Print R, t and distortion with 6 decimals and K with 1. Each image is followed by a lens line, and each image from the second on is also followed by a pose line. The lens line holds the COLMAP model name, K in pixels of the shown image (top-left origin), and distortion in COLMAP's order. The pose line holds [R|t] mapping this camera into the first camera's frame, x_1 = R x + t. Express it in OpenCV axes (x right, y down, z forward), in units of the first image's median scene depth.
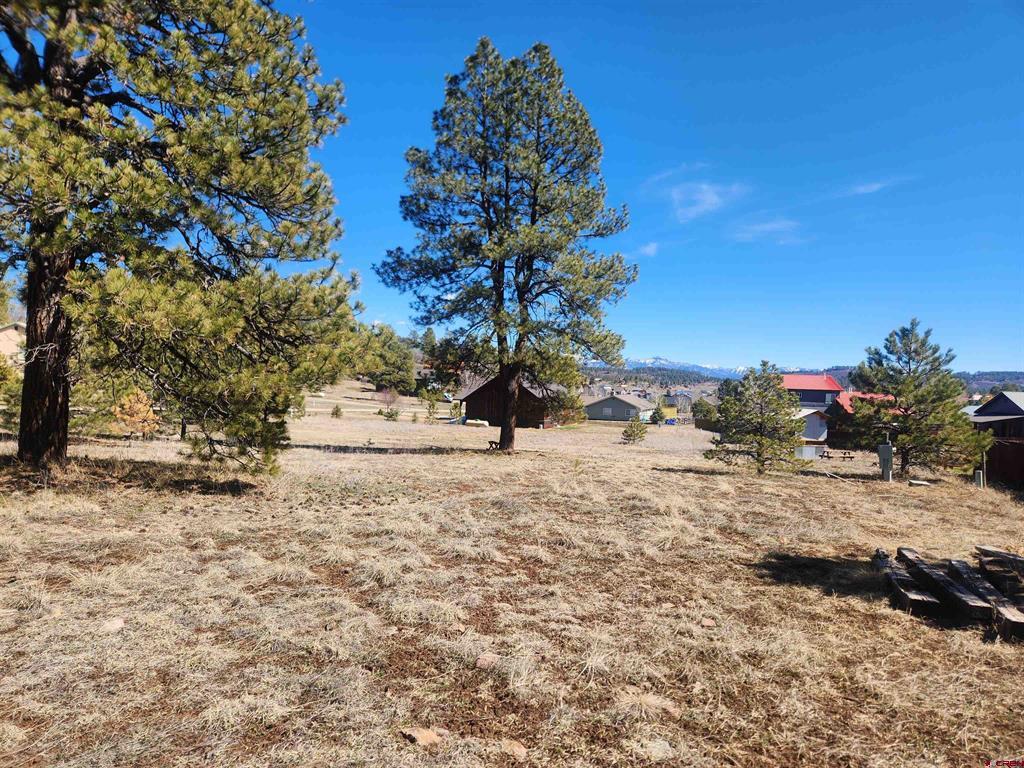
lens RADIAL K [[678.8, 0, 527.5], [0, 678.8, 400.3], [0, 0, 1]] dist [0.056933, -0.045643]
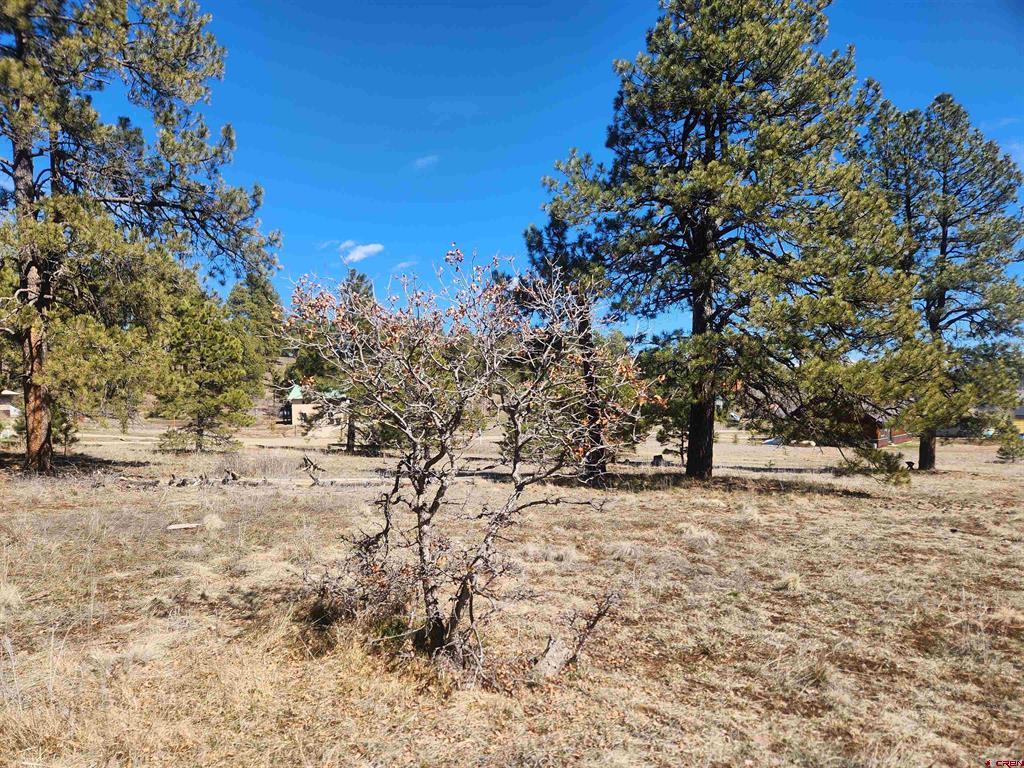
lens RADIAL K [[678.8, 0, 509.0], [0, 678.8, 391.1], [0, 0, 1]] dist [0.056933, -0.045643]
pose [[0.918850, -0.050762, -0.391328, -0.120064], [0.033788, 0.998170, -0.050143, -0.010505], [0.393158, 0.032852, 0.918884, -0.149142]]
